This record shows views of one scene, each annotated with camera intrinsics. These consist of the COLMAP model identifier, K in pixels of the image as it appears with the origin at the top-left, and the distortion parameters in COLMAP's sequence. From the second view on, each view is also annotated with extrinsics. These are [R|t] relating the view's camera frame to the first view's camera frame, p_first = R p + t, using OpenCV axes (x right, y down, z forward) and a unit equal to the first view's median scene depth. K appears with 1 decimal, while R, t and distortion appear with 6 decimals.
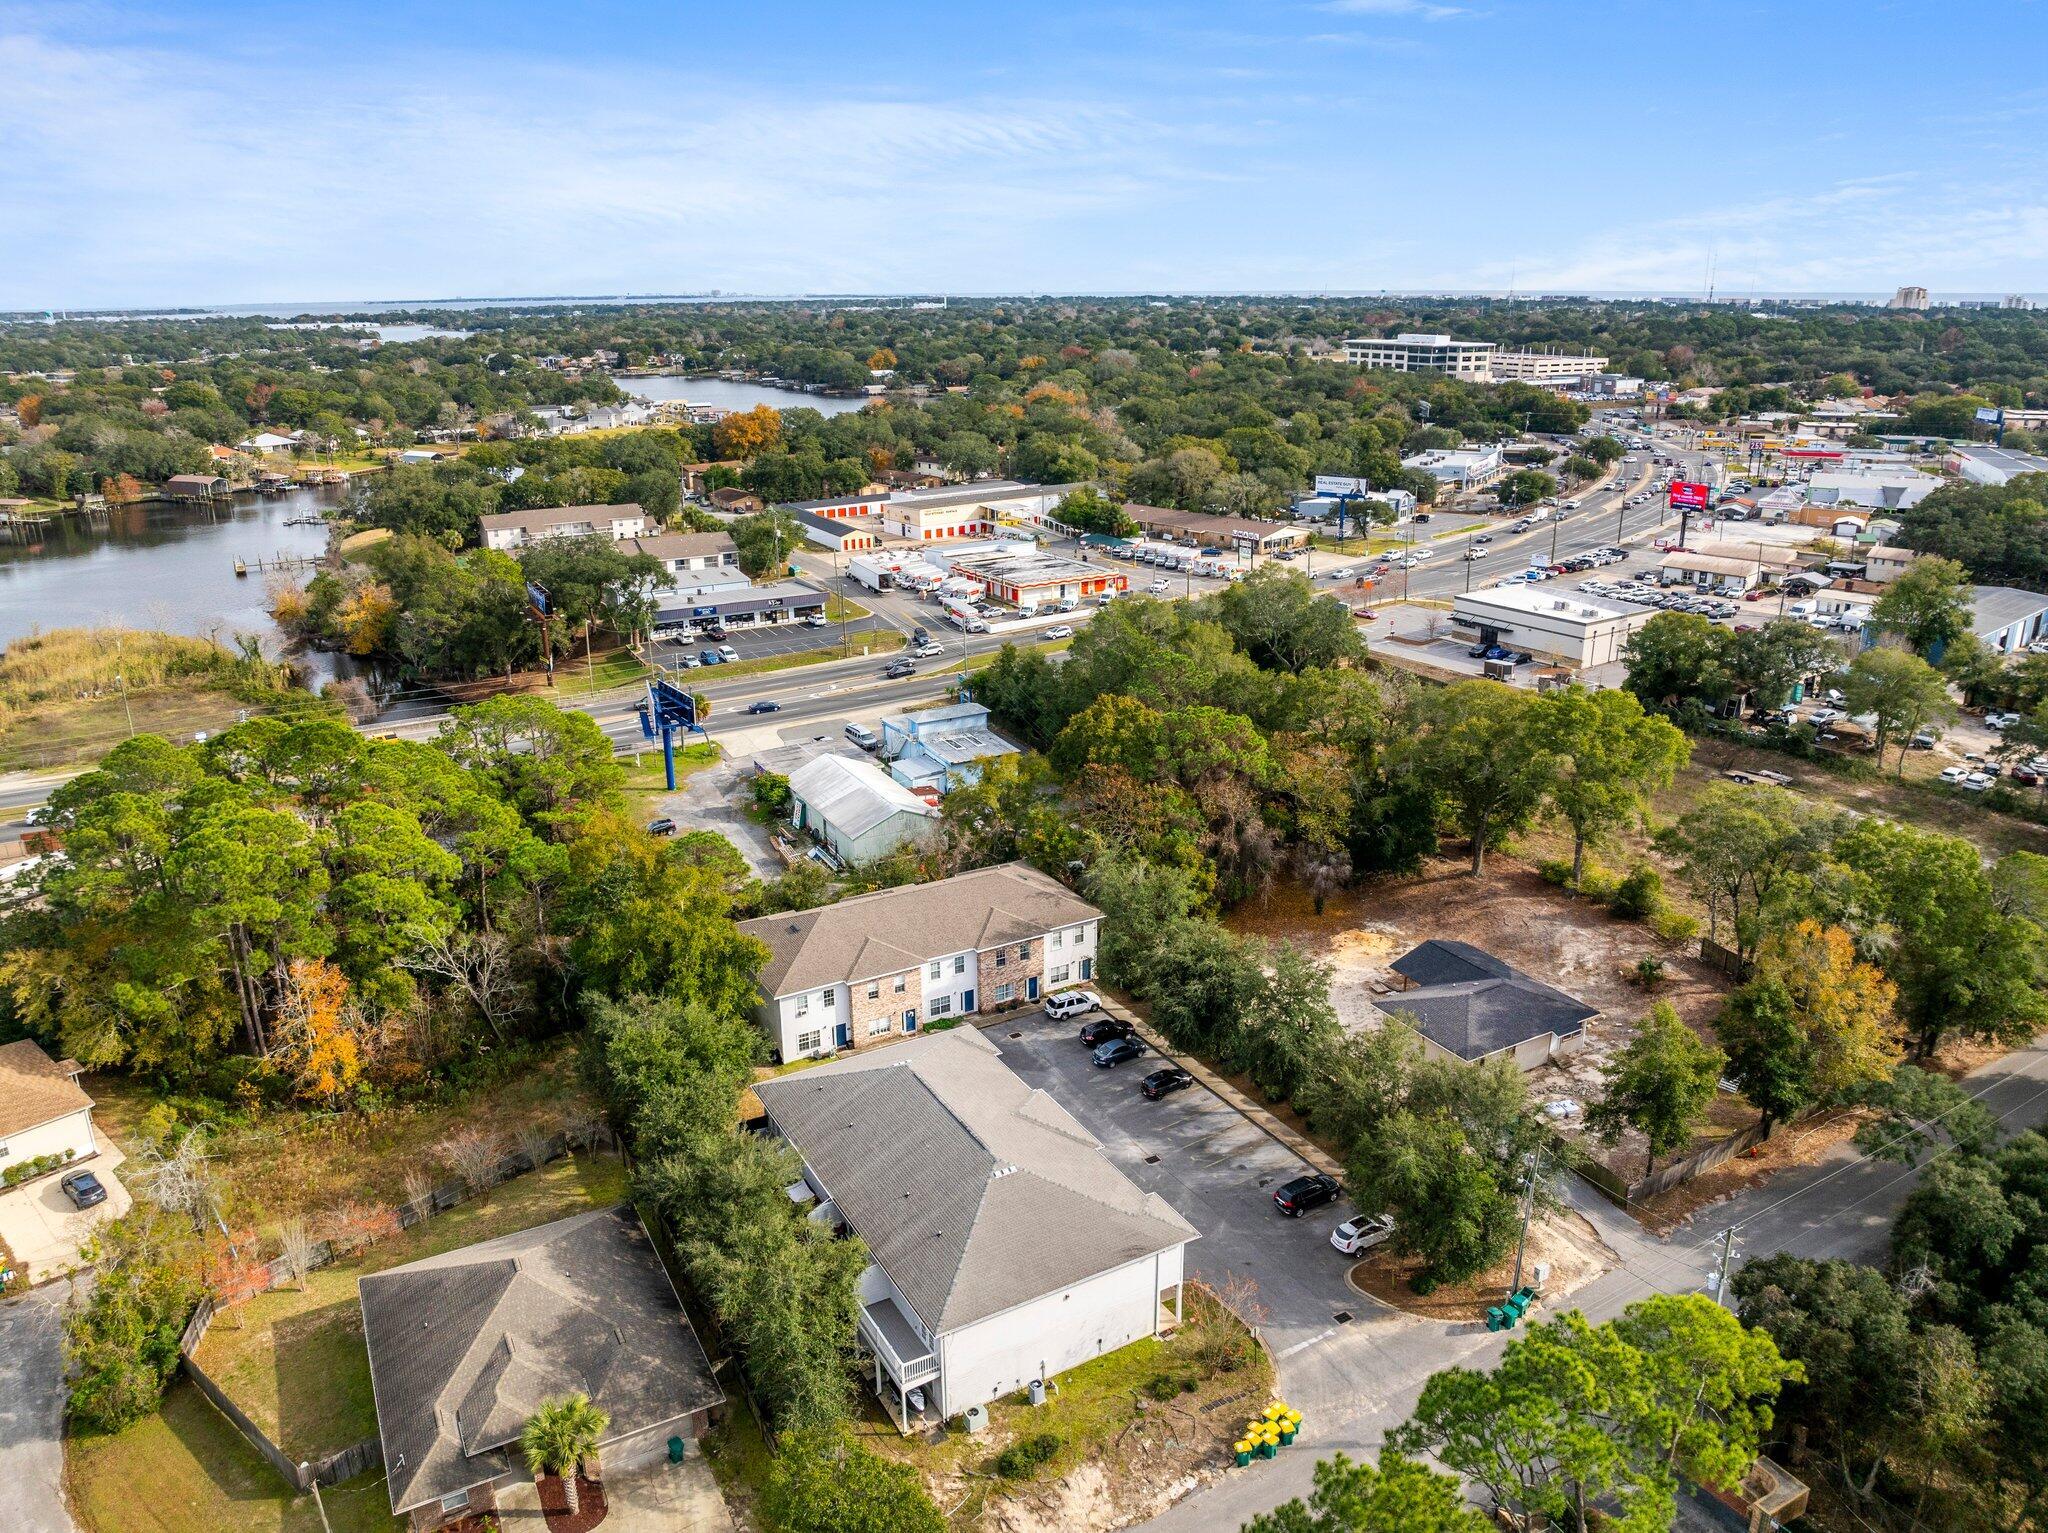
lens RADIAL K [[1441.8, 0, 1028.7], [0, 1441.8, 769.4], [0, 0, 1]] dist [-0.036513, 0.001381]
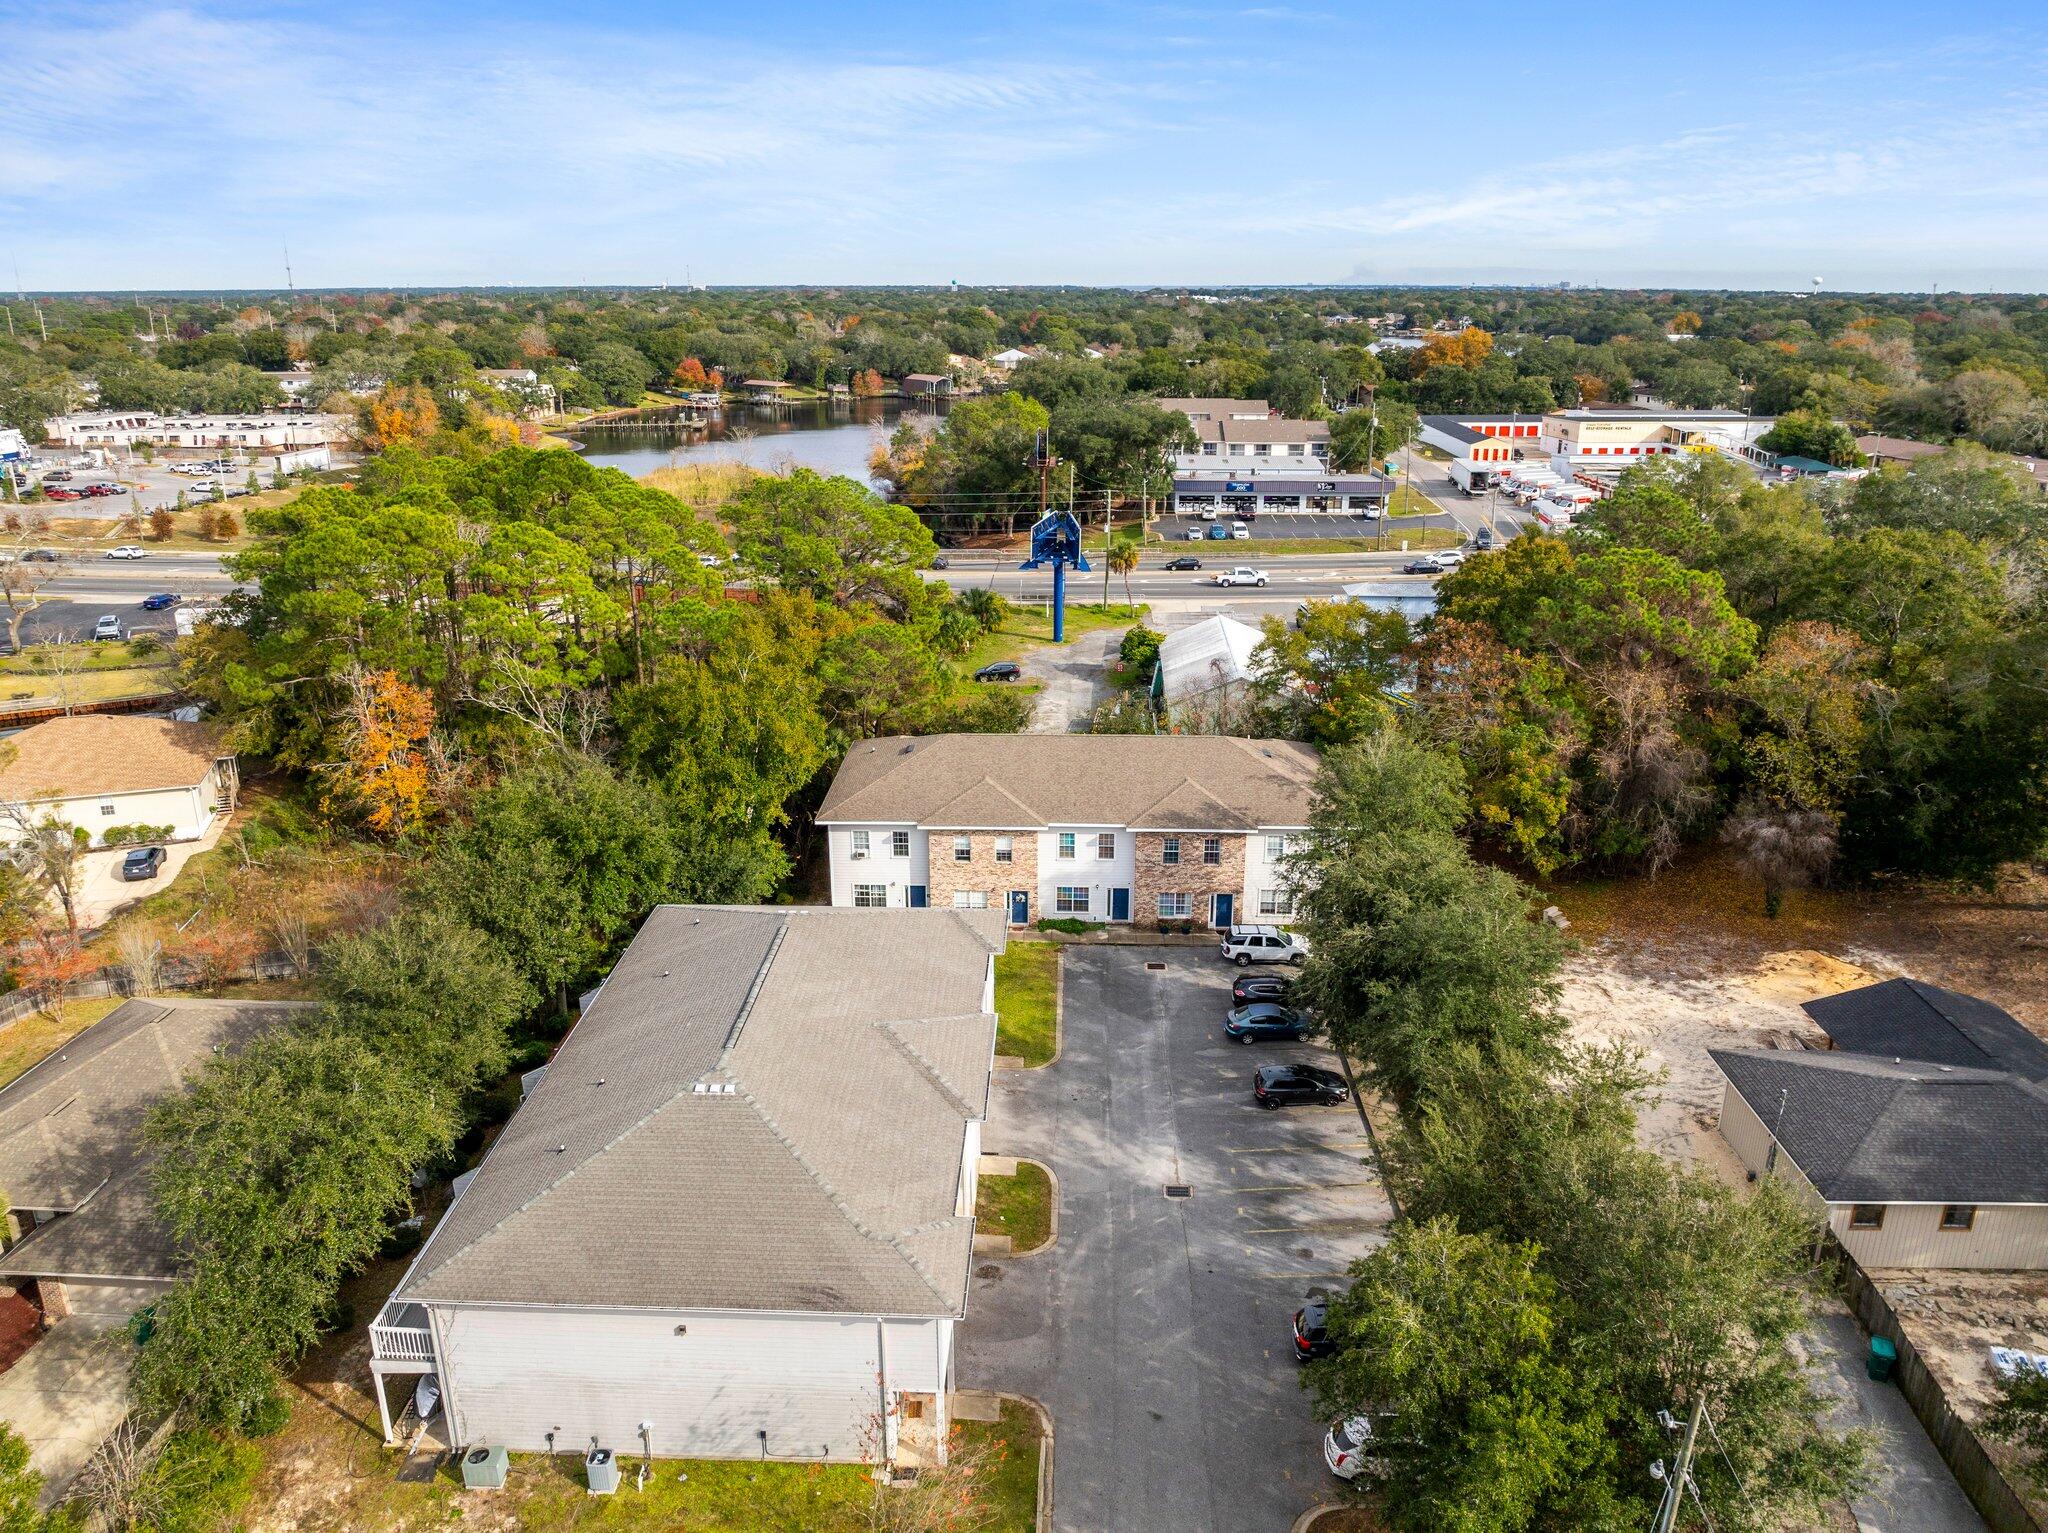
lens RADIAL K [[1441.8, 0, 1021.7], [0, 1441.8, 773.9], [0, 0, 1]] dist [-0.036513, 0.001381]
pose [[0.850797, 0.175170, -0.495439, 0.220820], [-0.171228, 0.983762, 0.053782, 0.064850], [0.496815, 0.039076, 0.866976, 0.348984]]
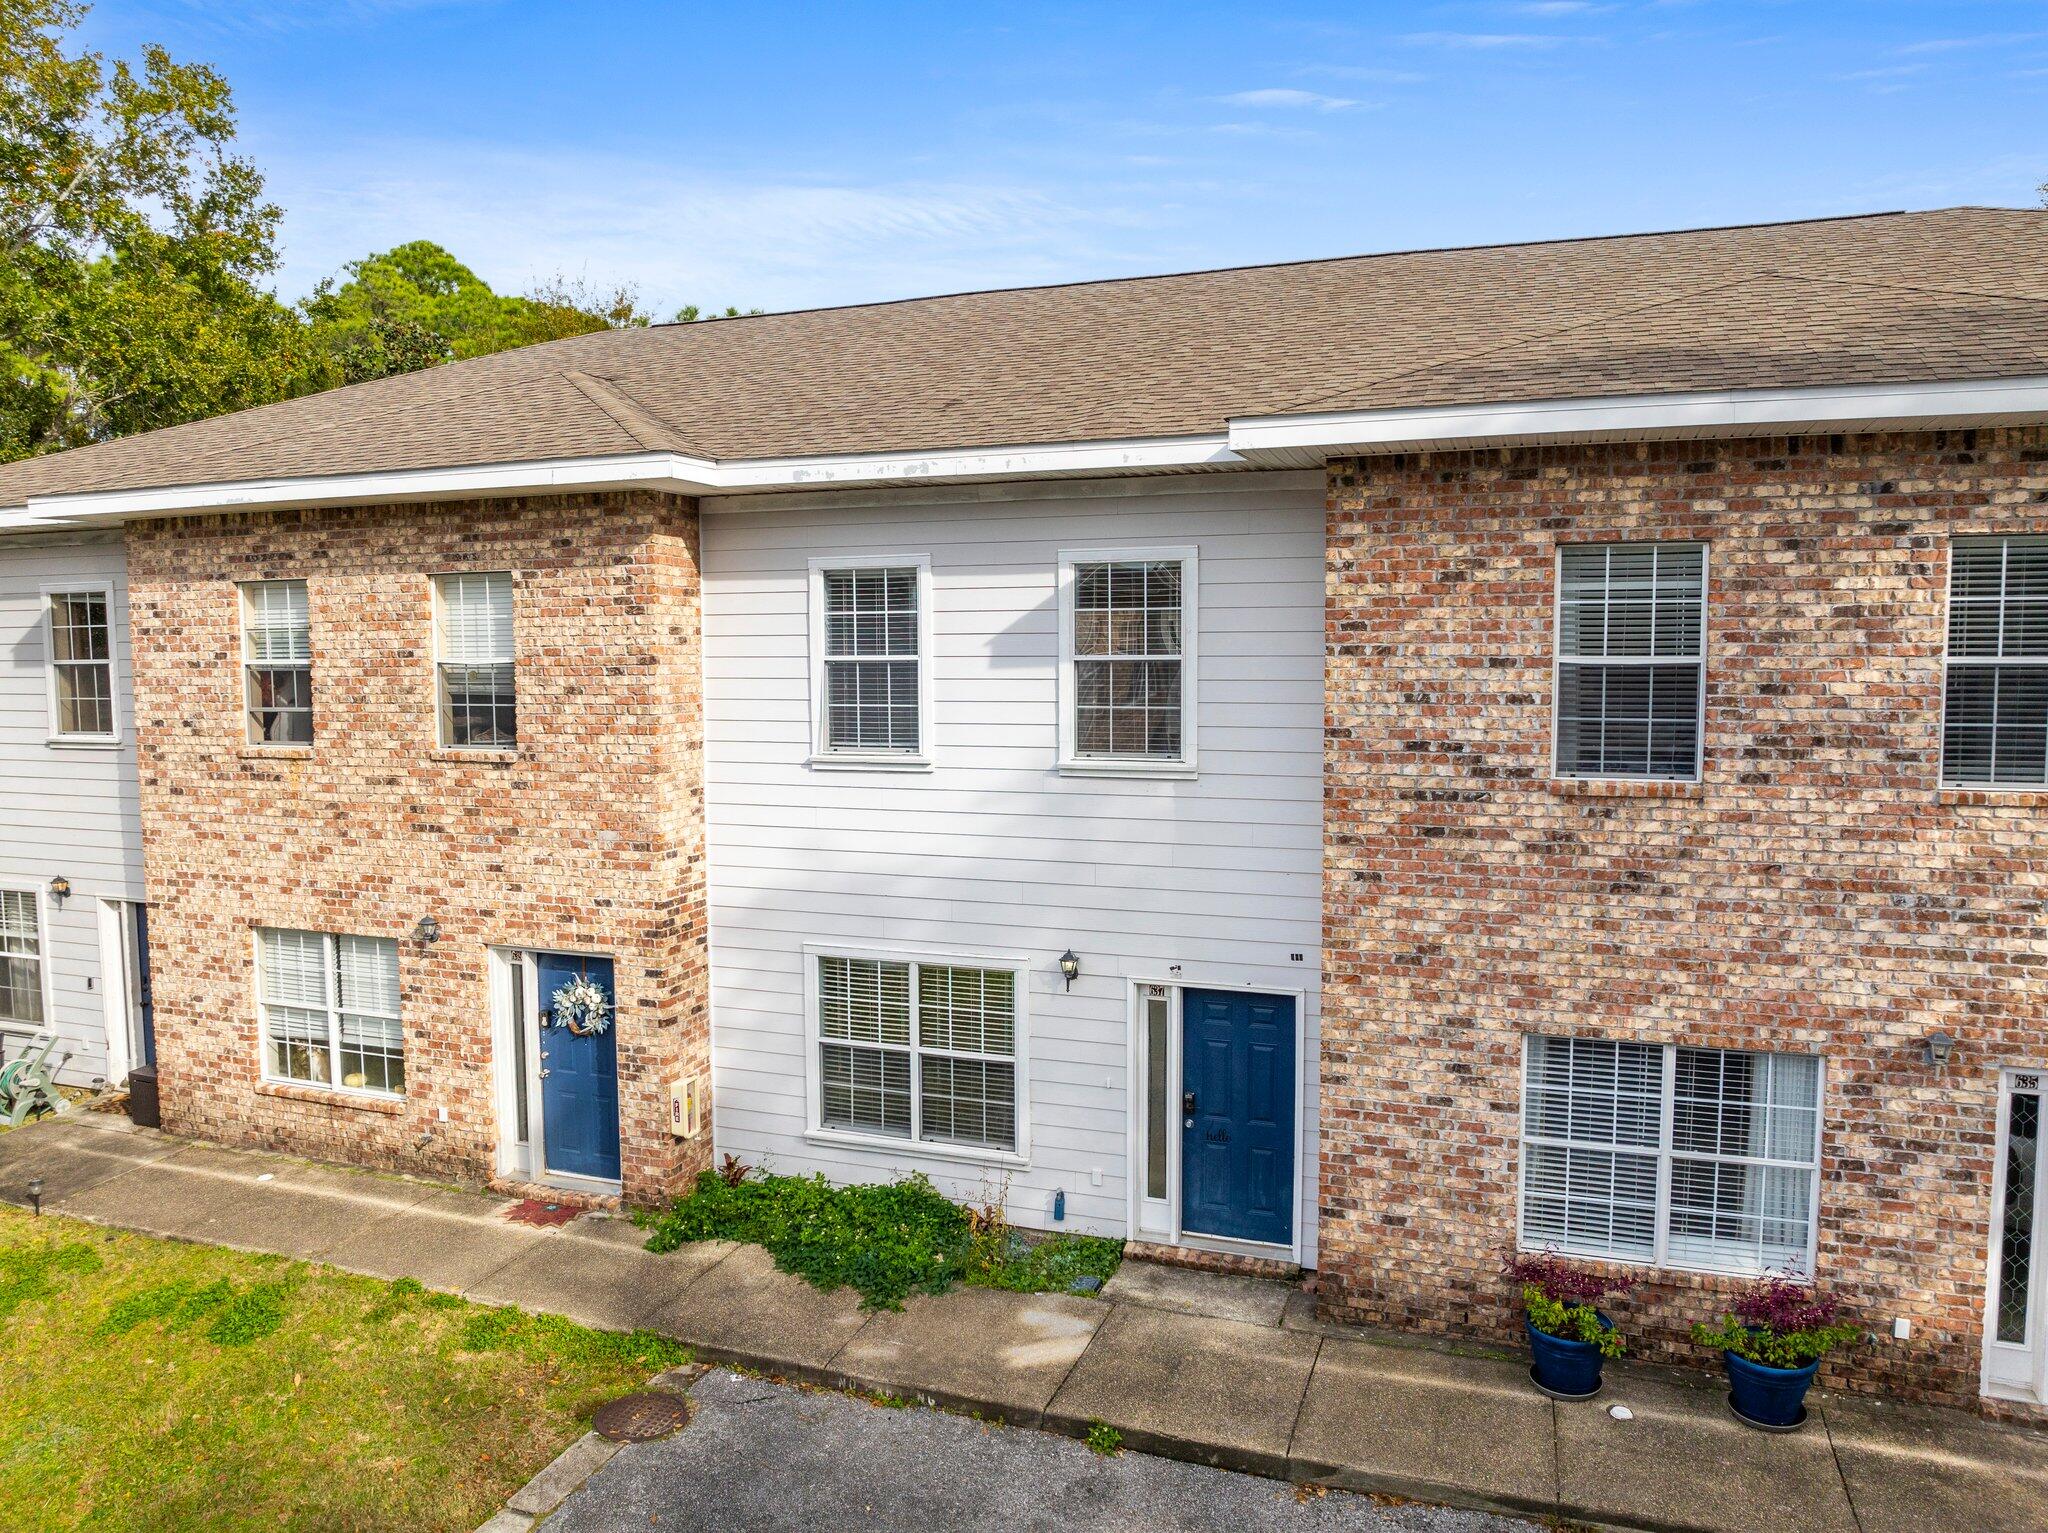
lens RADIAL K [[1441.8, 0, 1022.6], [0, 1441.8, 758.2], [0, 0, 1]] dist [-0.036513, 0.001381]
pose [[0.645703, 0.066994, -0.760644, 0.016977], [-0.239181, 0.963759, -0.118154, 0.137881], [0.725163, 0.258224, 0.638326, 0.835296]]
